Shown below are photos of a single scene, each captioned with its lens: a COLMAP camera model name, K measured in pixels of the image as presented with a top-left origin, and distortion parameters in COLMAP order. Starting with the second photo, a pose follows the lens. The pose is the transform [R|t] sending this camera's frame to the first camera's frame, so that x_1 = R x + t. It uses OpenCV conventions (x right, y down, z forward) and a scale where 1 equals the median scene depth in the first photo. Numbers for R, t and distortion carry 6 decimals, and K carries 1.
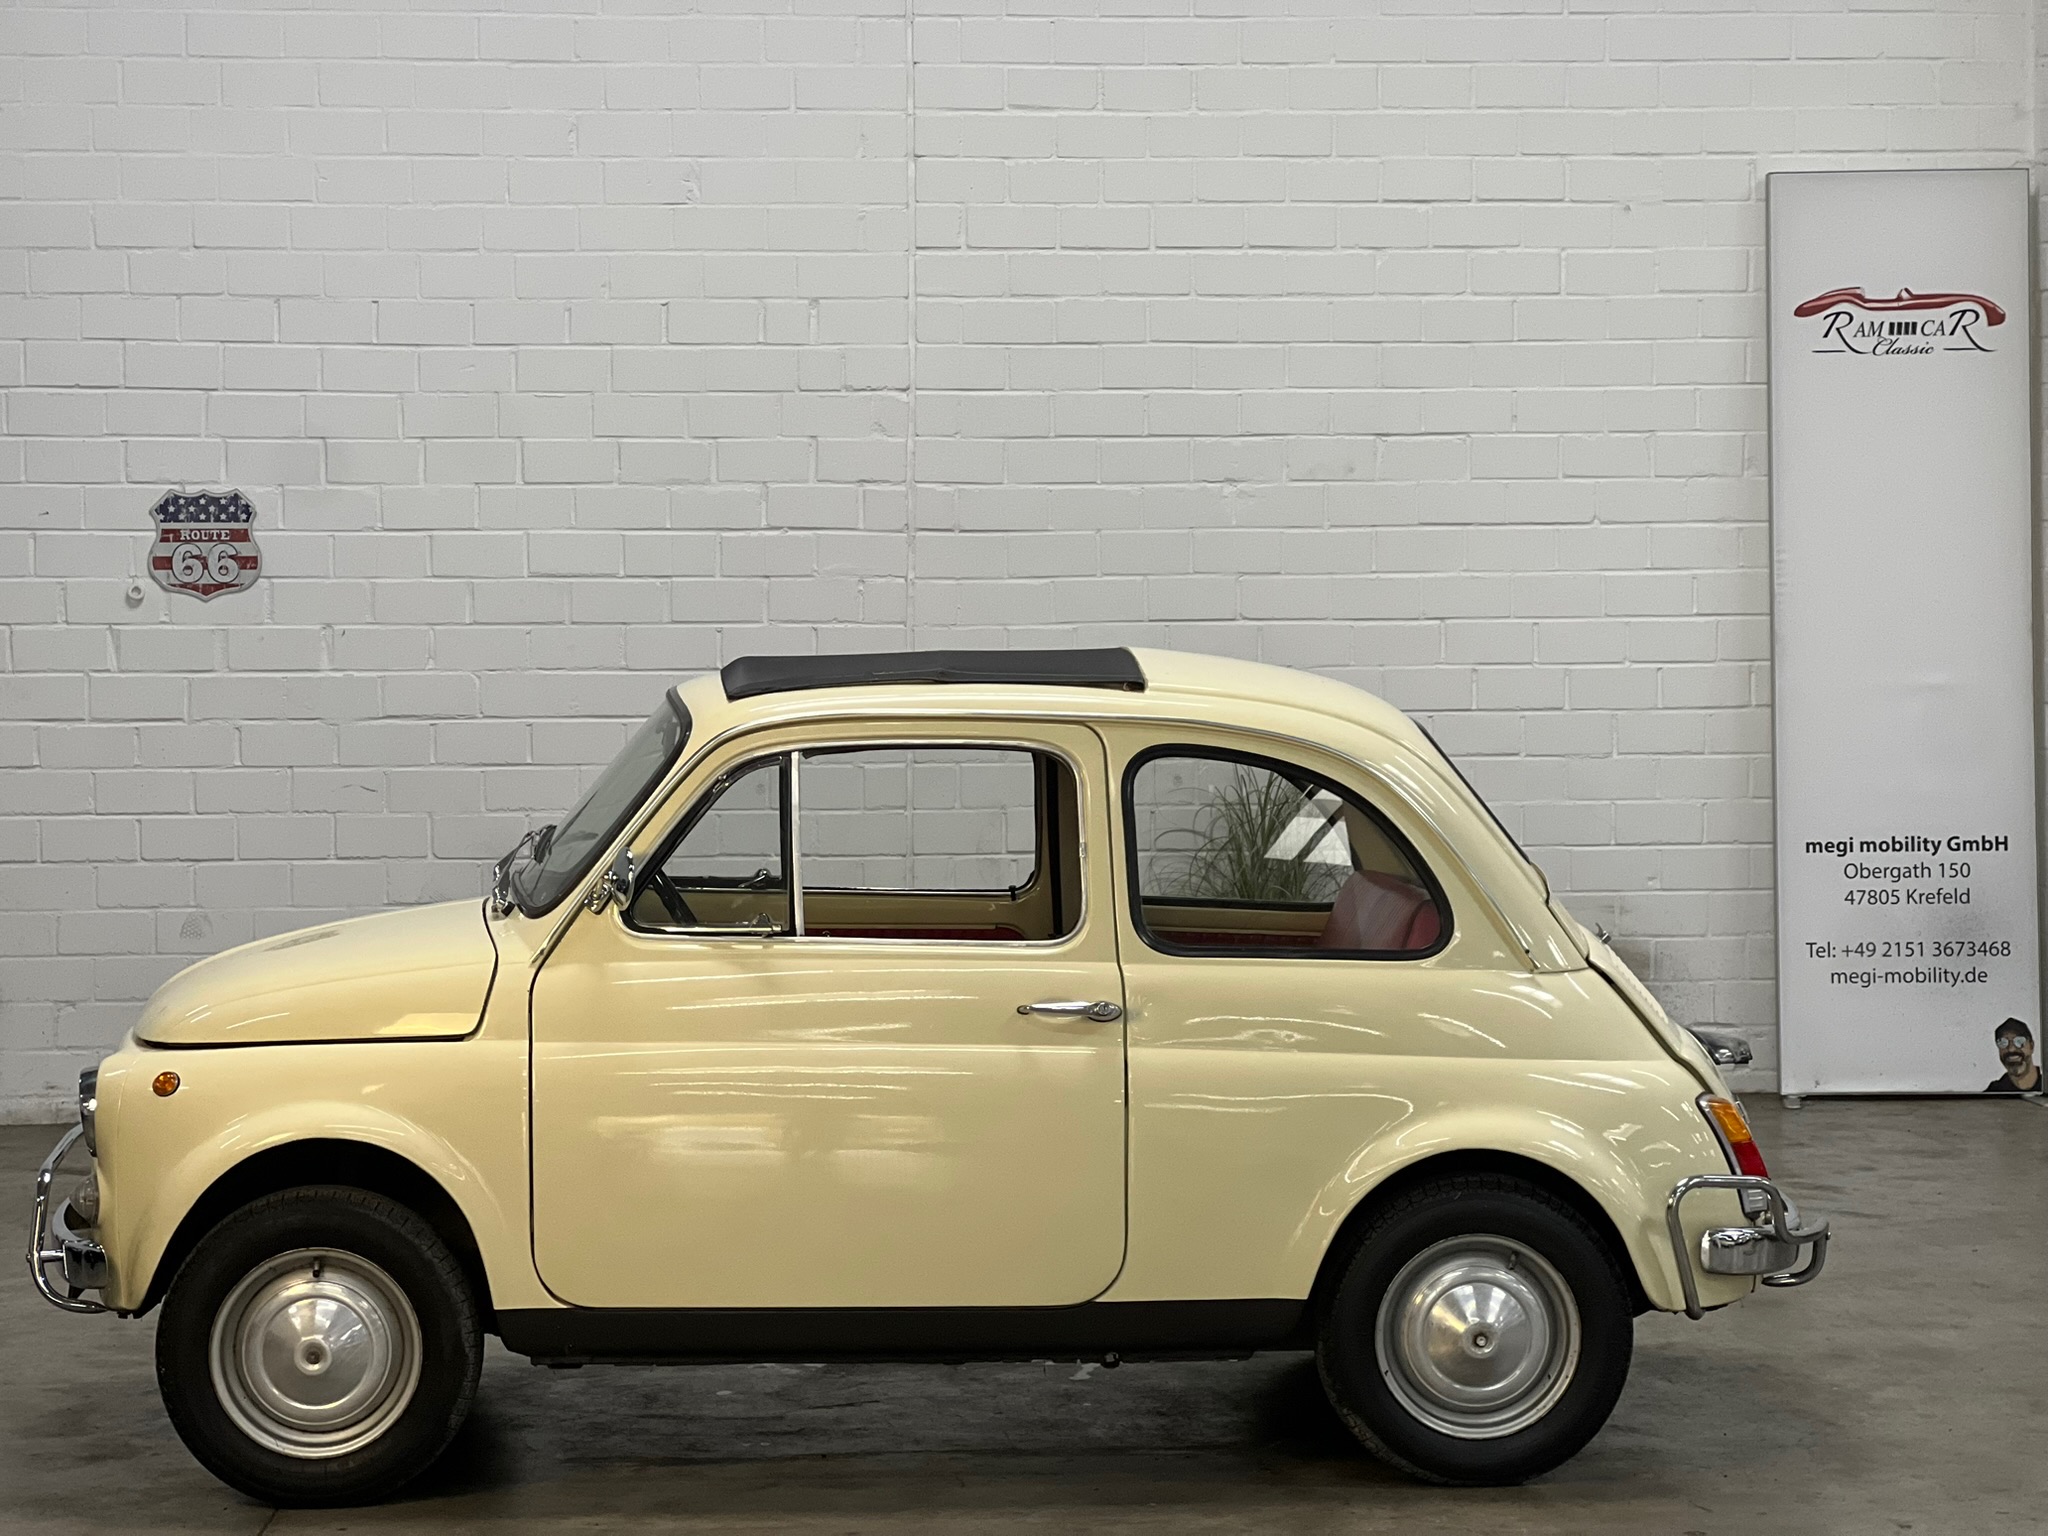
lens RADIAL K [[4639.0, 0, 1026.0], [0, 4639.0, 739.0], [0, 0, 1]] dist [0.181000, 0.531722]
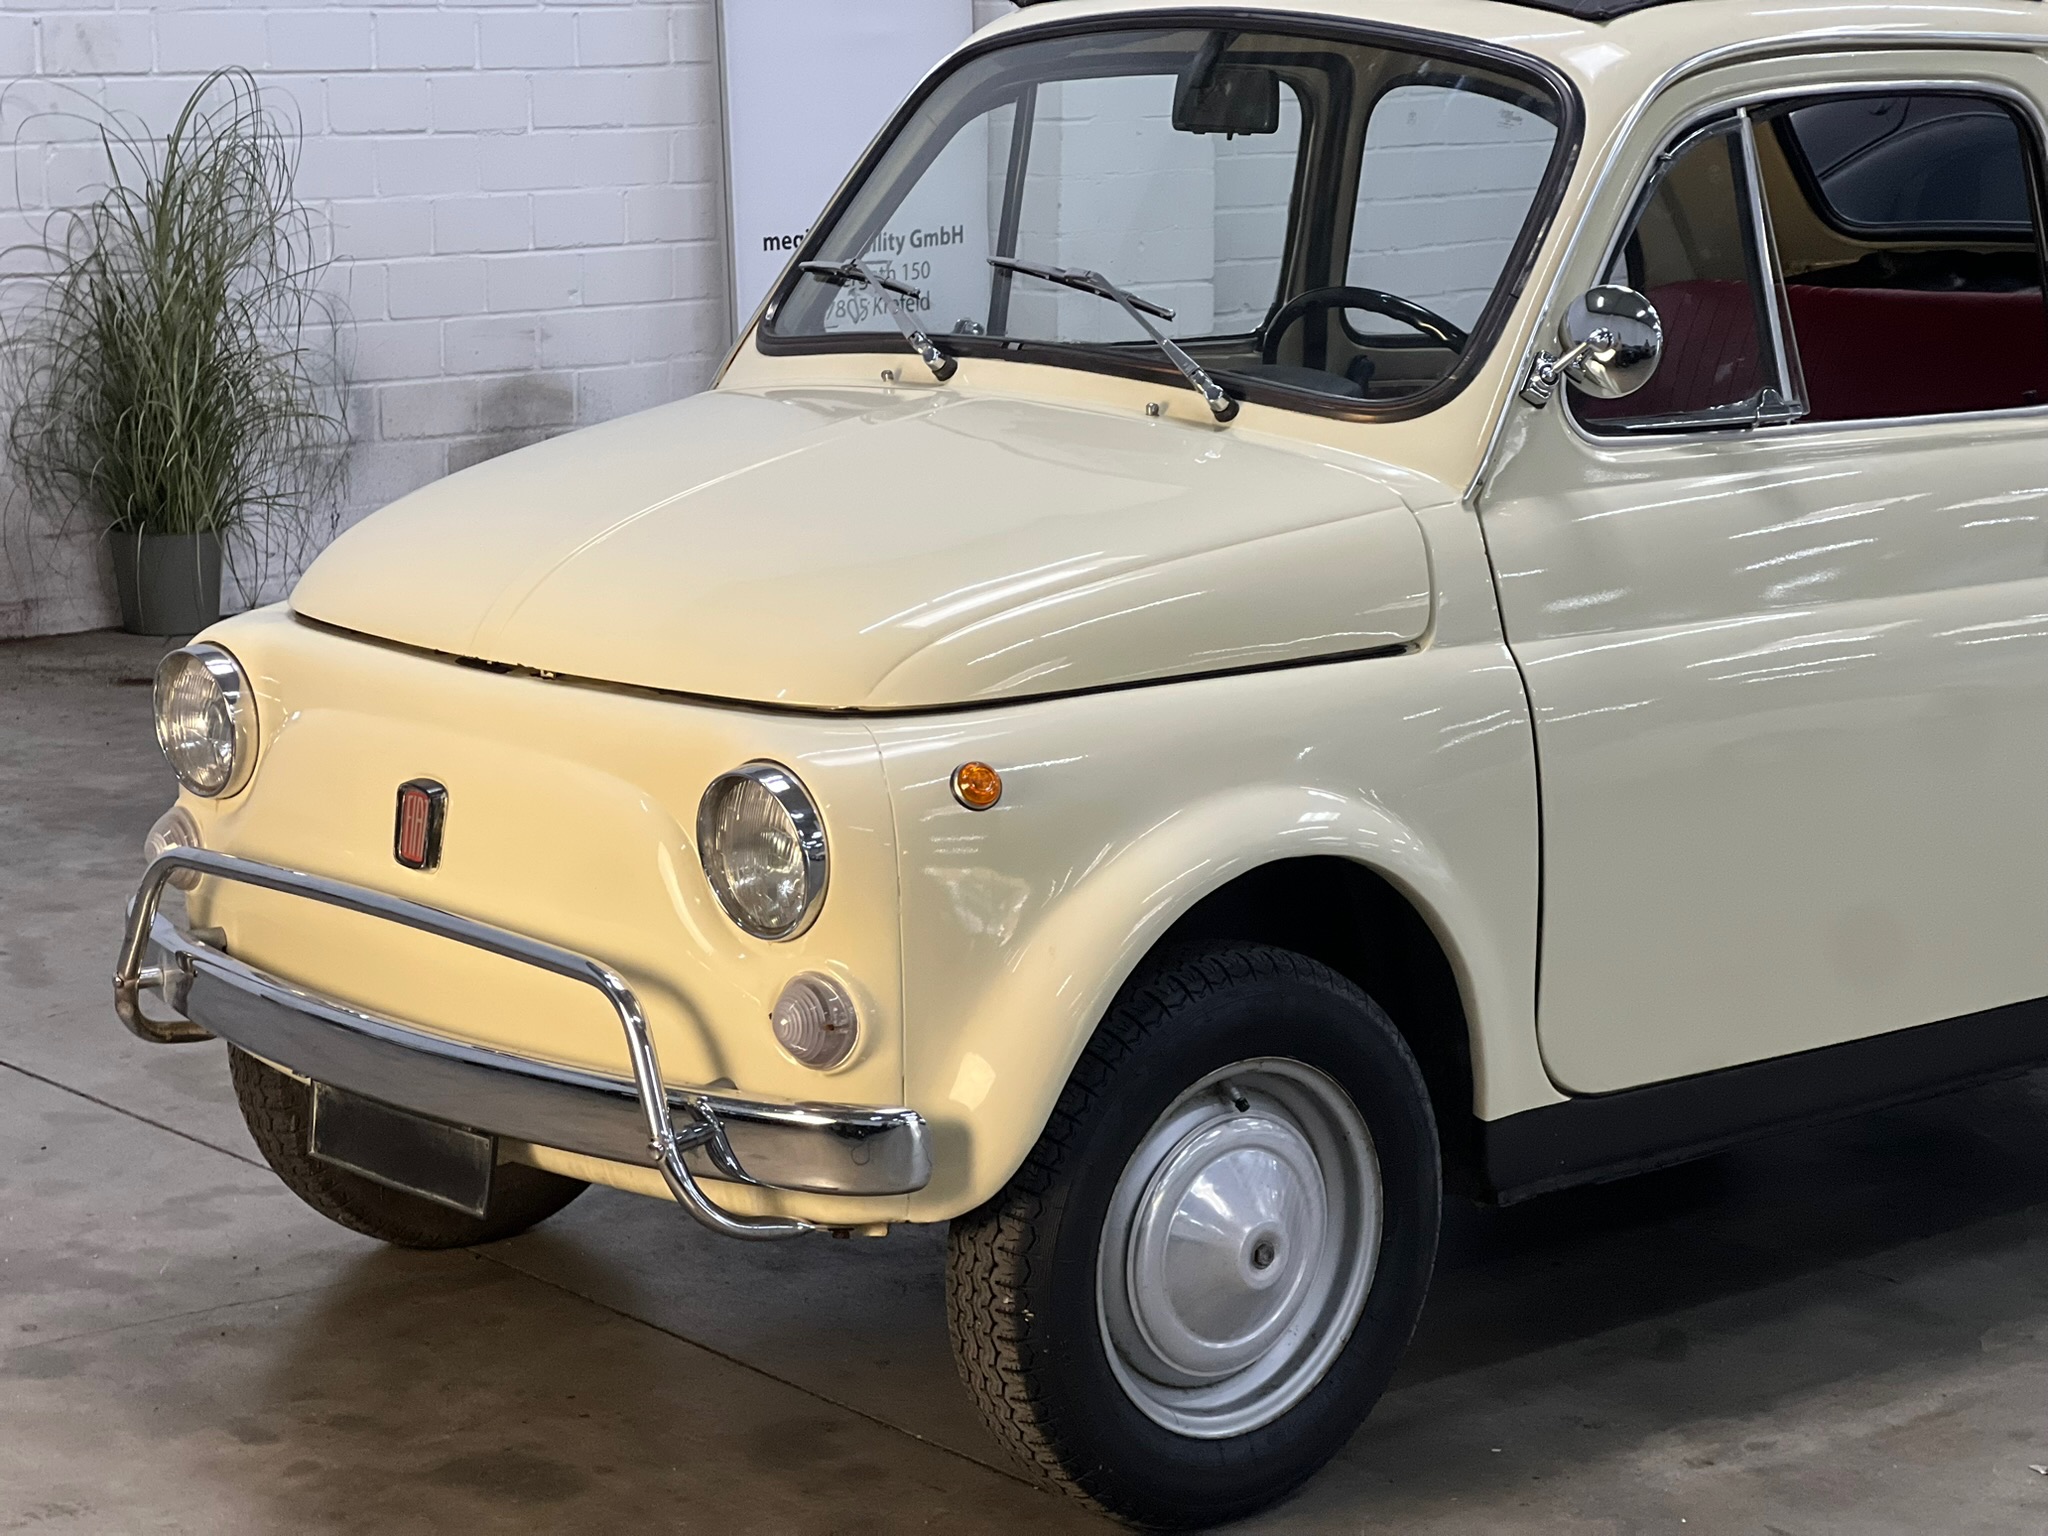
lens RADIAL K [[4639.0, 0, 1026.0], [0, 4639.0, 739.0], [0, 0, 1]] dist [0.181000, 0.531722]
pose [[0.762994, -0.101703, 0.638354, -0.503781], [0.018488, 0.990574, 0.135722, -0.000102], [-0.646141, -0.091753, 0.757683, 0.610562]]
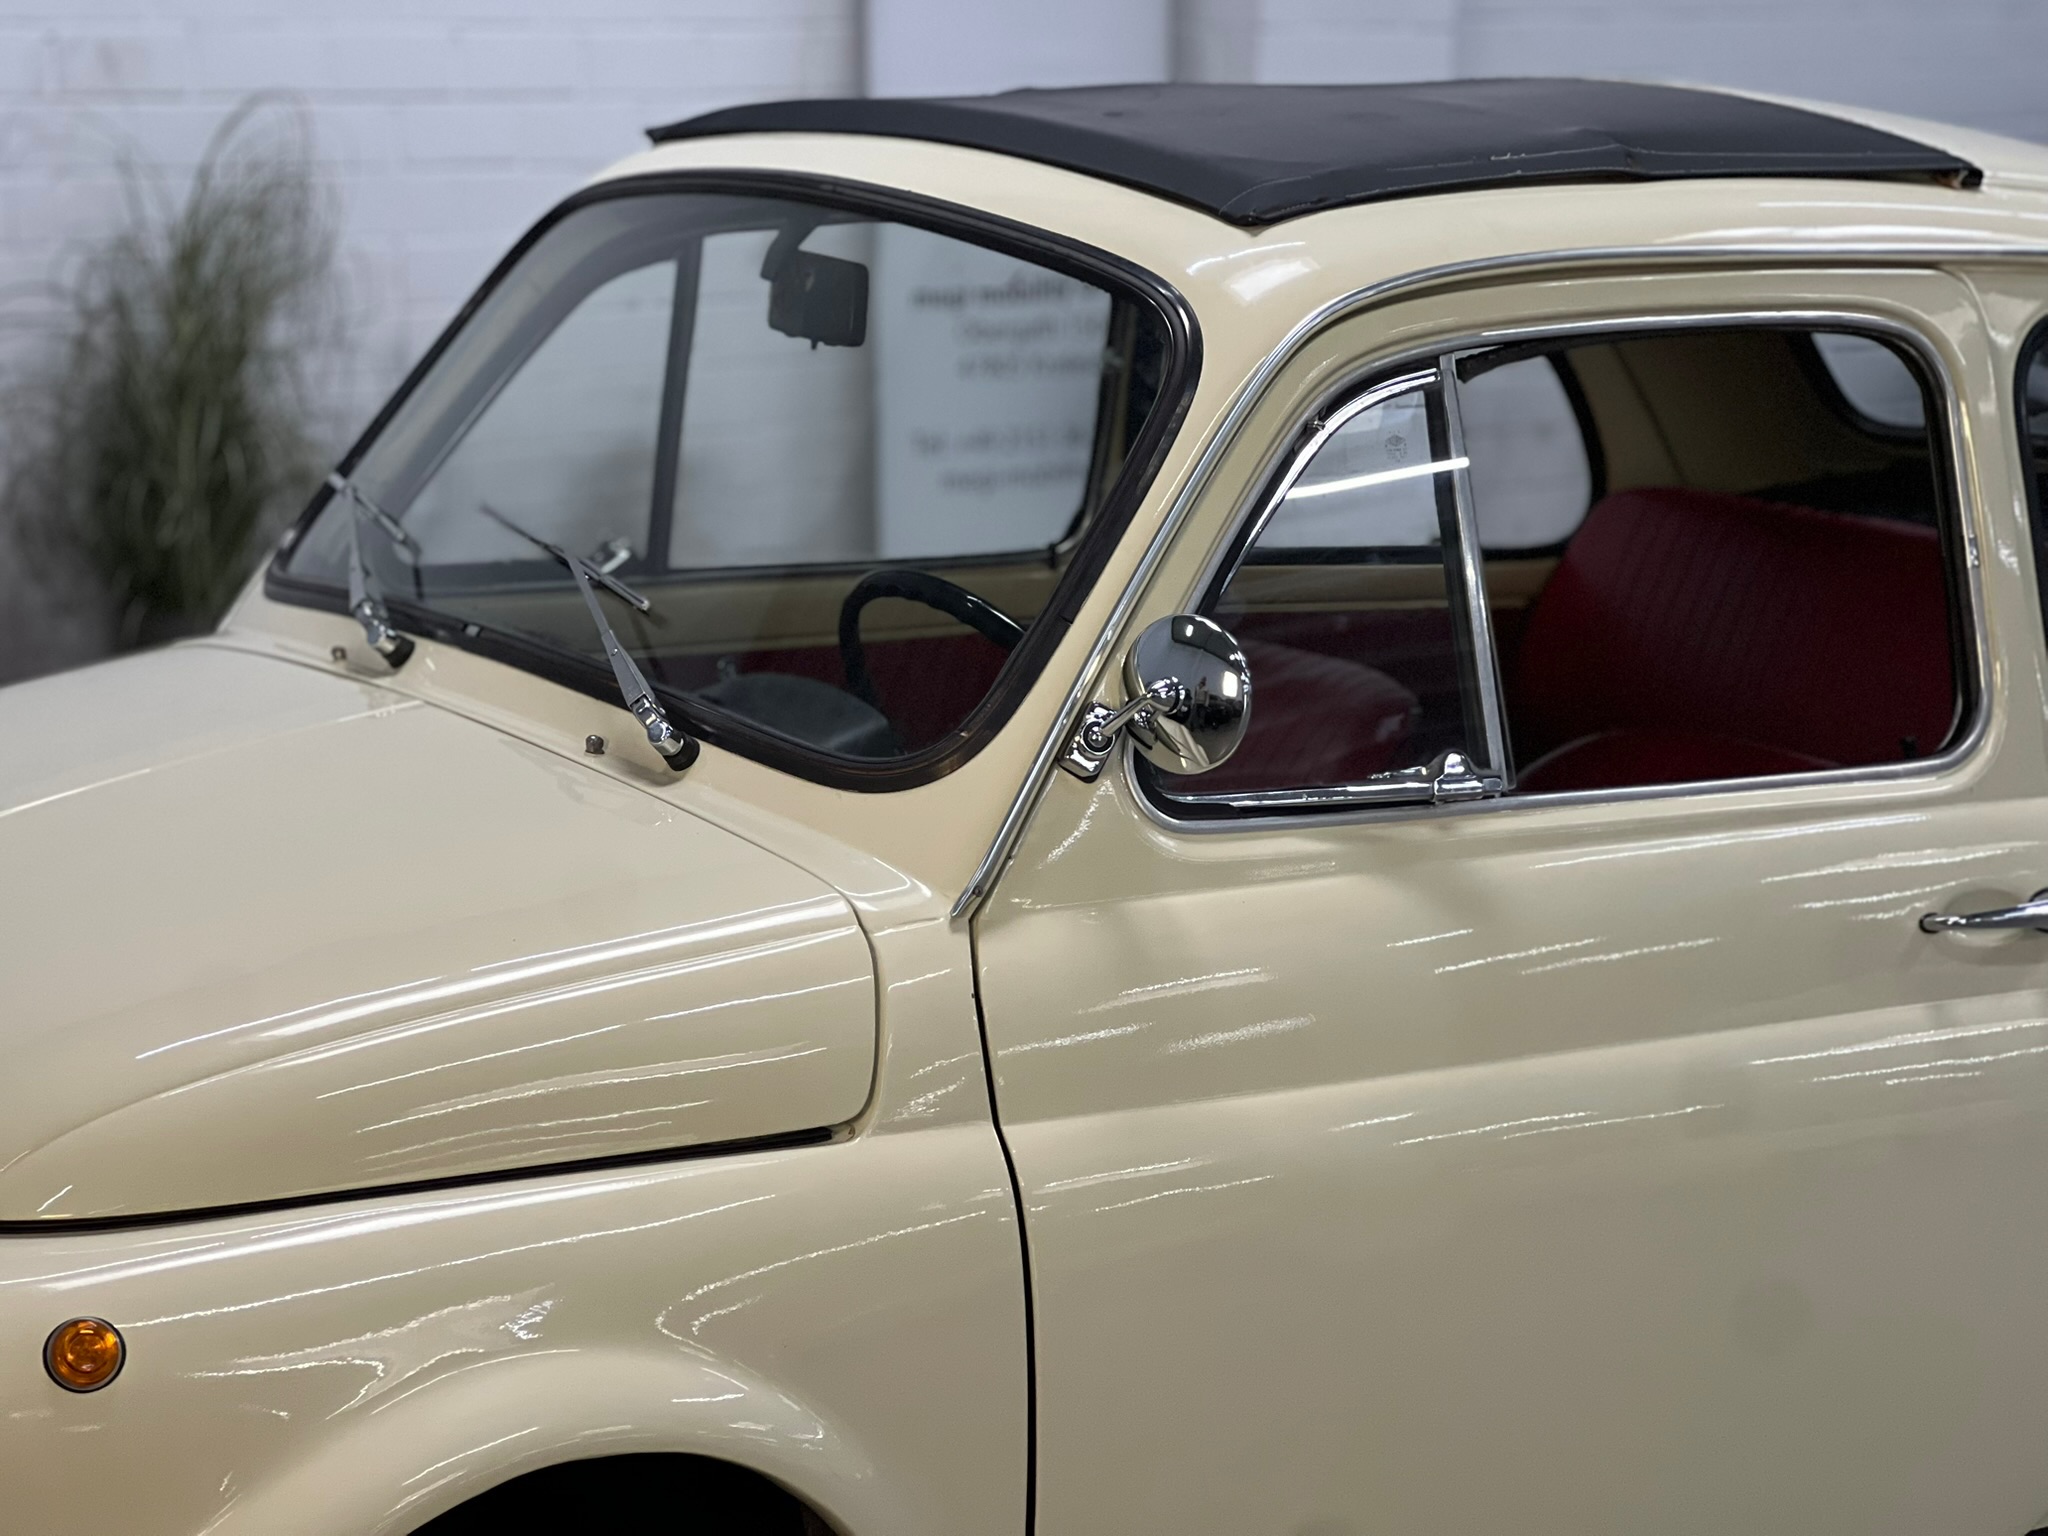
lens RADIAL K [[4558.2, 0, 1024.0], [0, 4558.2, 768.0], [0, 0, 1]] dist [0.106773, 0.906706]
pose [[0.844177, -0.077855, 0.530380, -0.303729], [-0.007859, 0.987494, 0.157463, -0.024786], [-0.536006, -0.137095, 0.833008, 0.679181]]
